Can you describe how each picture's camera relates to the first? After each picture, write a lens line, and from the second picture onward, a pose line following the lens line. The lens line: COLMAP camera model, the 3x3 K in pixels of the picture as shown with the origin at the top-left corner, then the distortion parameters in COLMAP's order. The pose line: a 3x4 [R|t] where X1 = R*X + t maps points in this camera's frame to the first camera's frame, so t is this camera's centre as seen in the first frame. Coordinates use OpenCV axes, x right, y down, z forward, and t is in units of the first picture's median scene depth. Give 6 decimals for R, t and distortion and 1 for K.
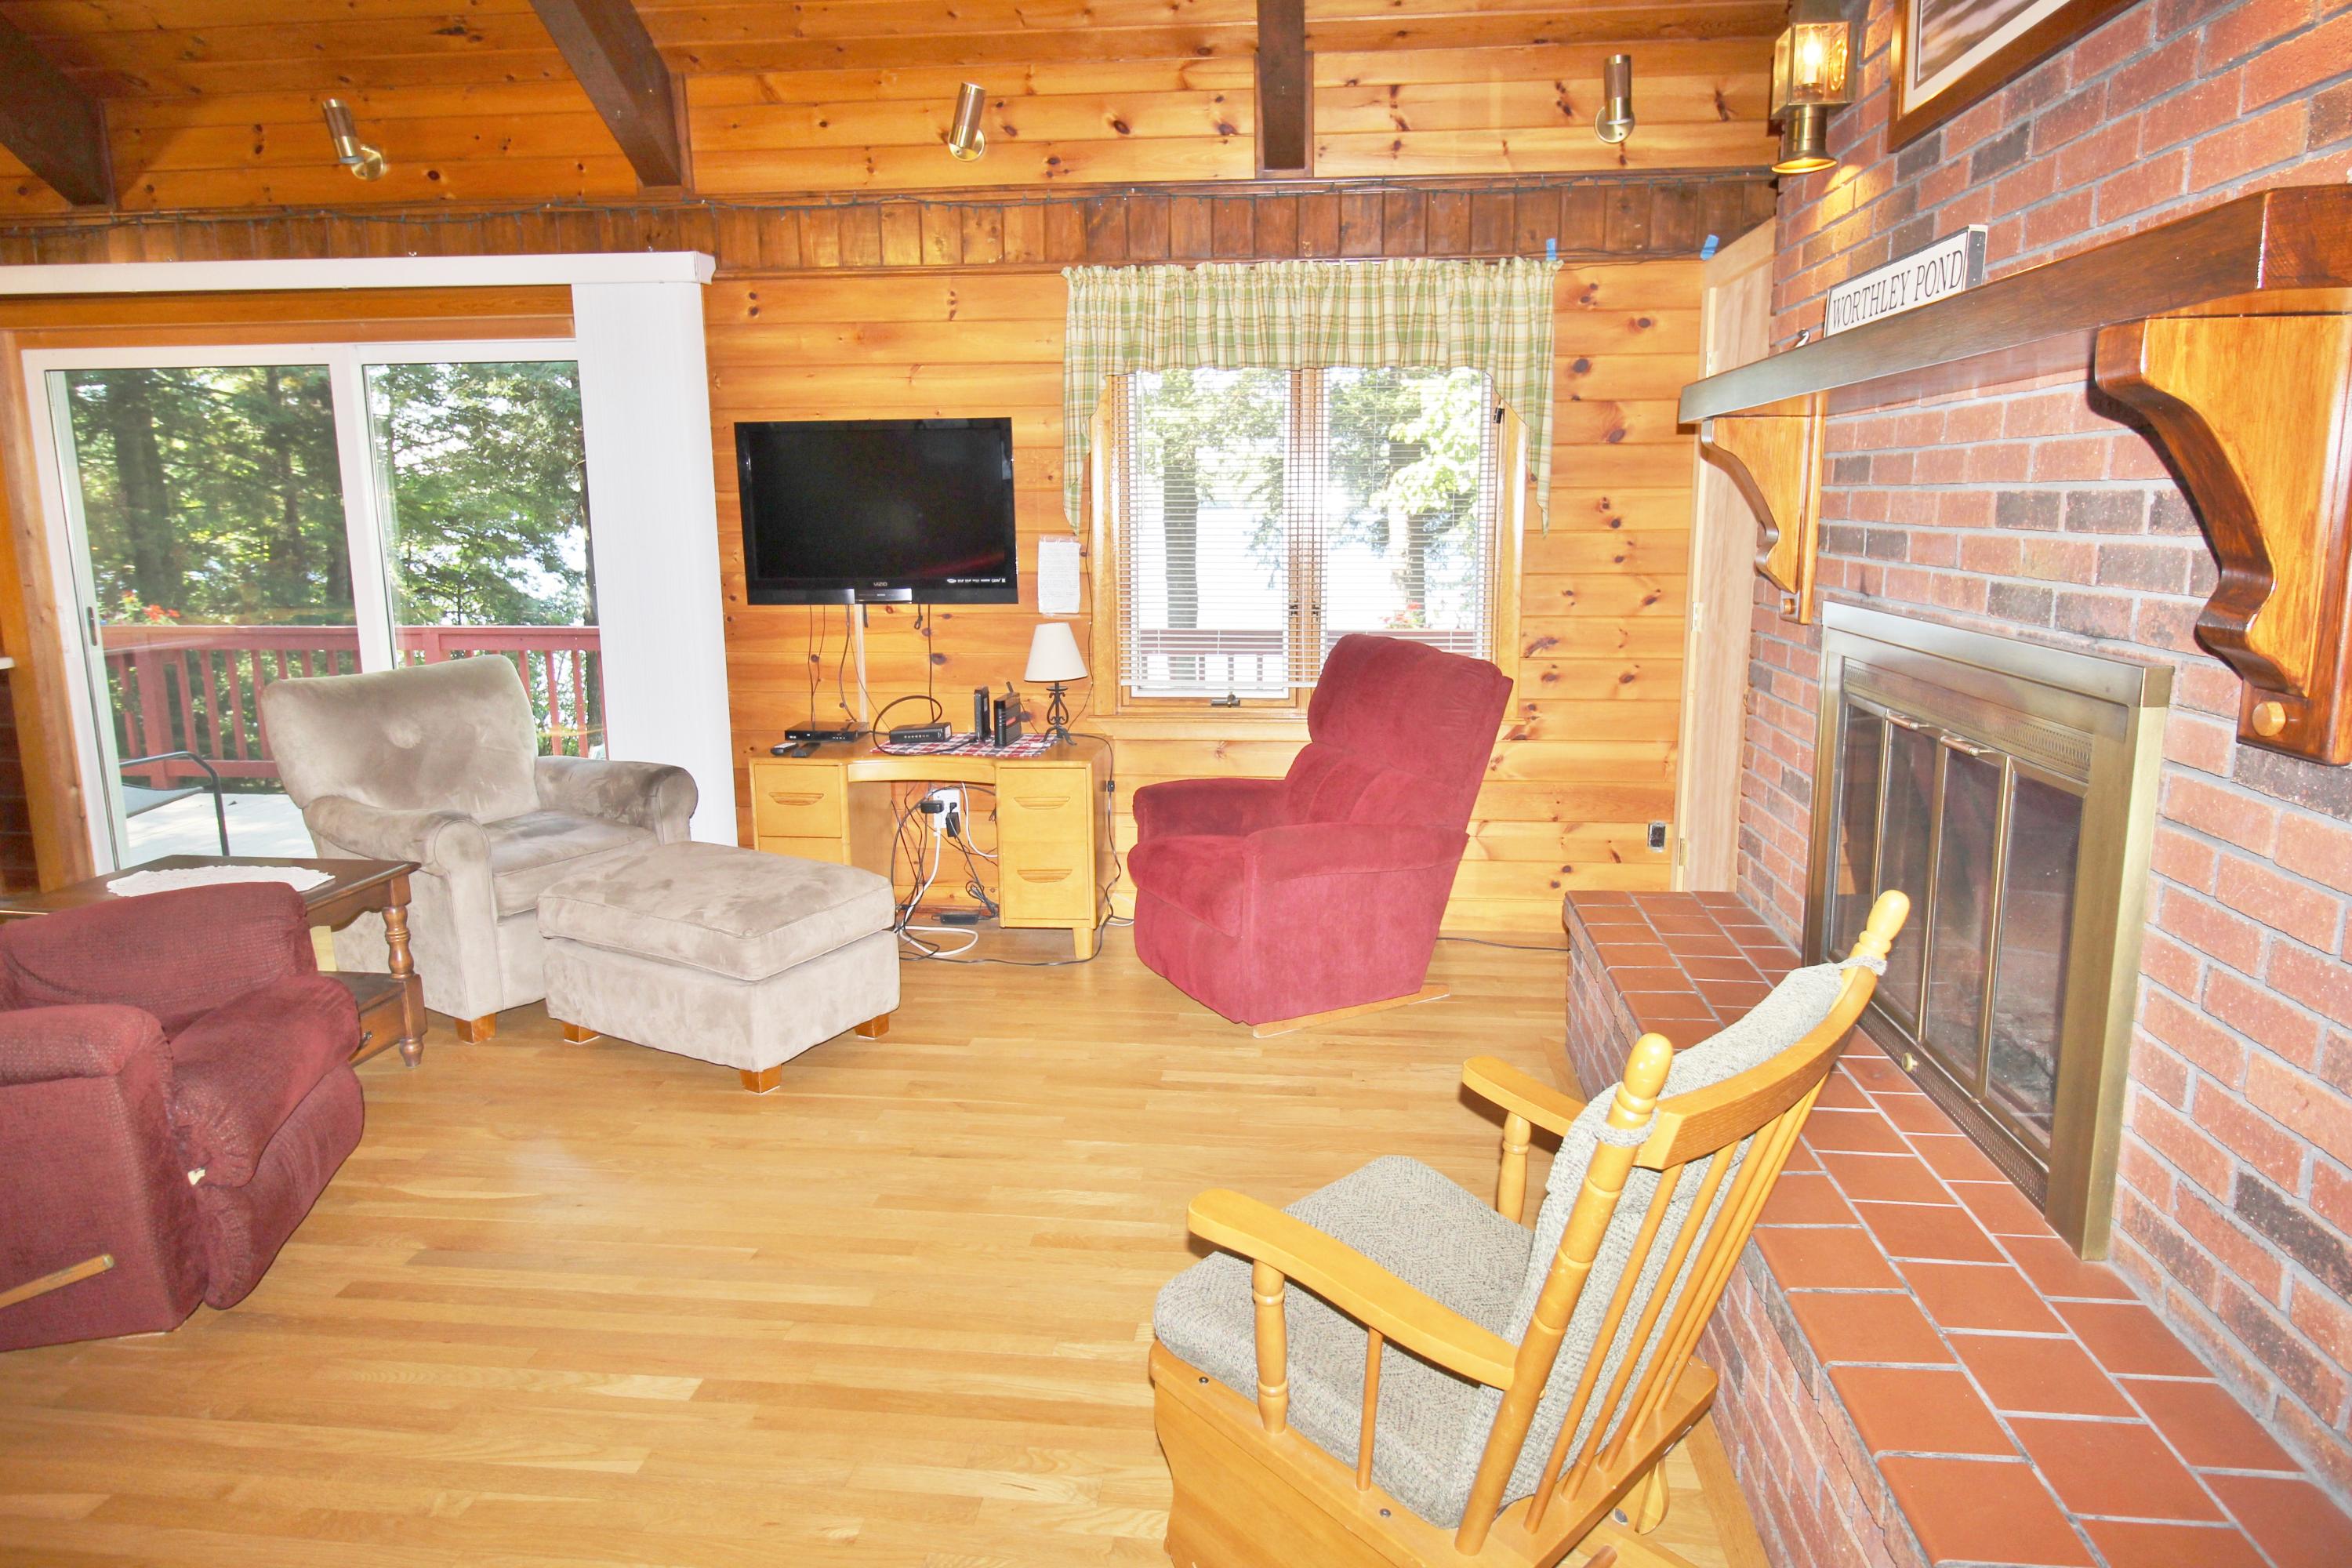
lens RADIAL K [[1435.8, 0, 1187.5], [0, 1435.8, 758.4], [0, 0, 1]] dist [0.009404, -0.011059]
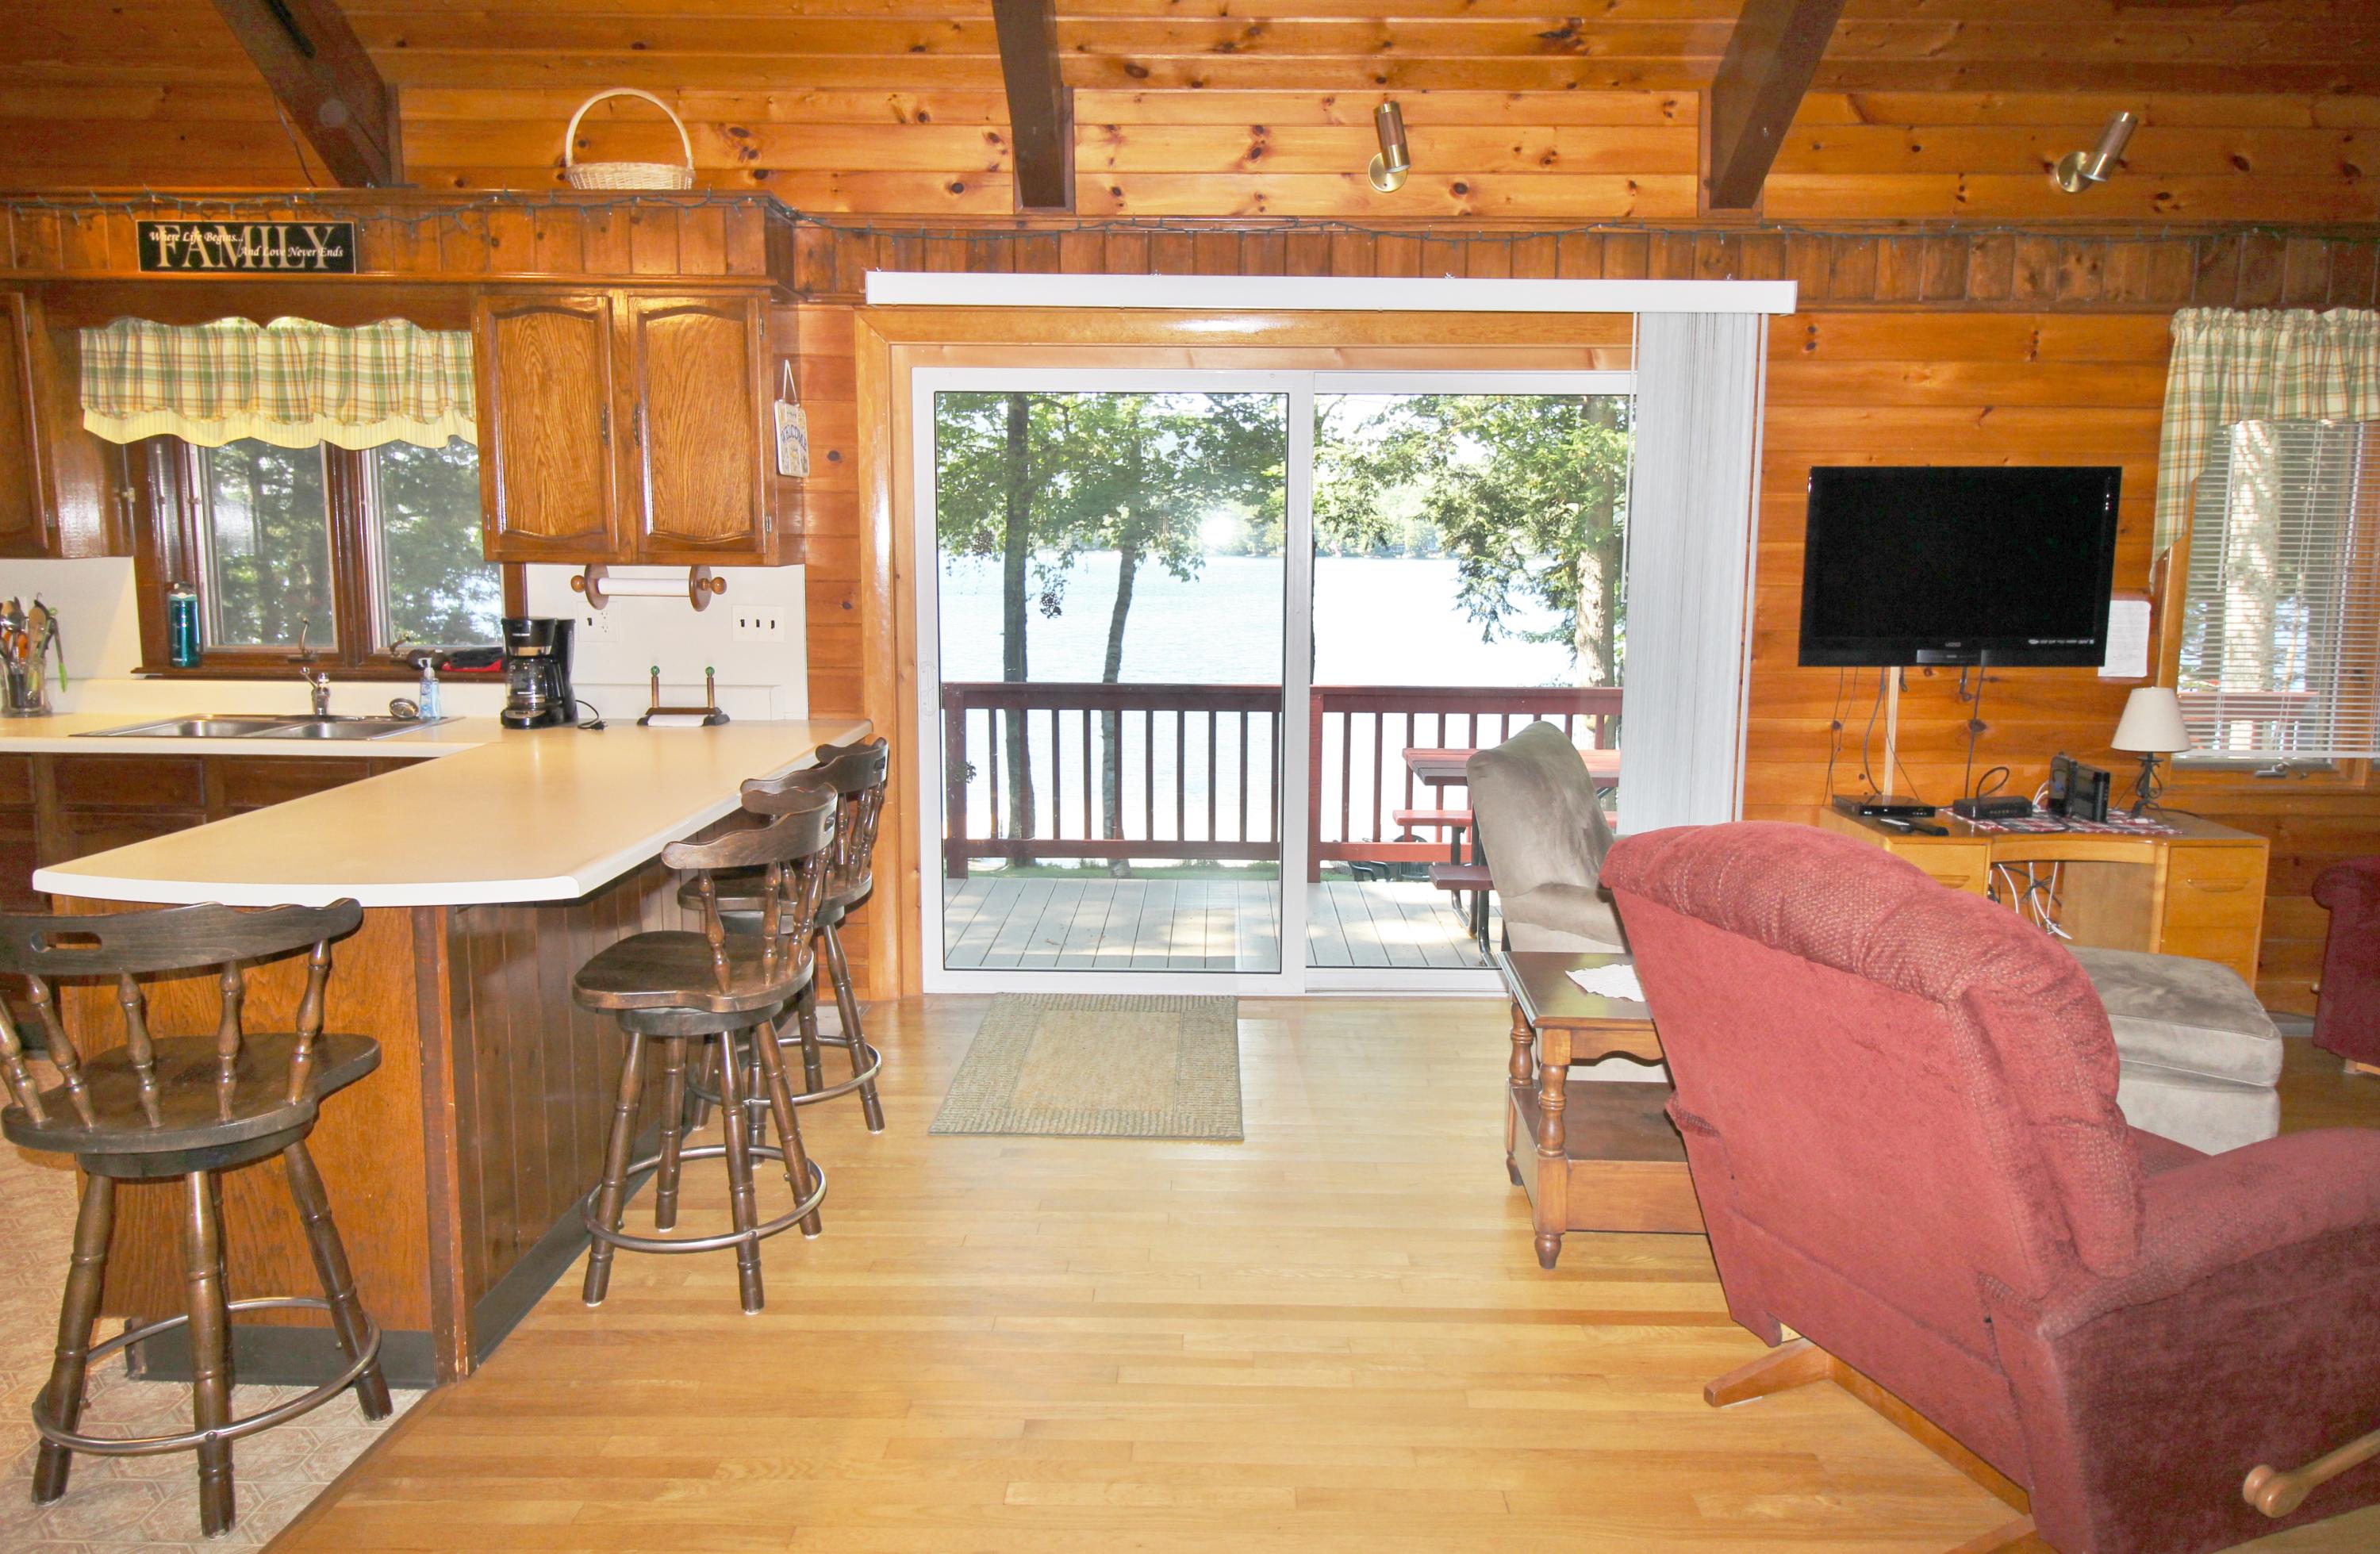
lens RADIAL K [[1602.3, 0, 1161.4], [0, 1602.3, 744.3], [0, 0, 1]] dist [0.006177, -0.004555]
pose [[0.995672, 0.000590, 0.092930, -0.838586], [0.003084, 0.999220, -0.039380, -0.020604], [-0.092881, 0.039496, 0.994894, 0.037502]]
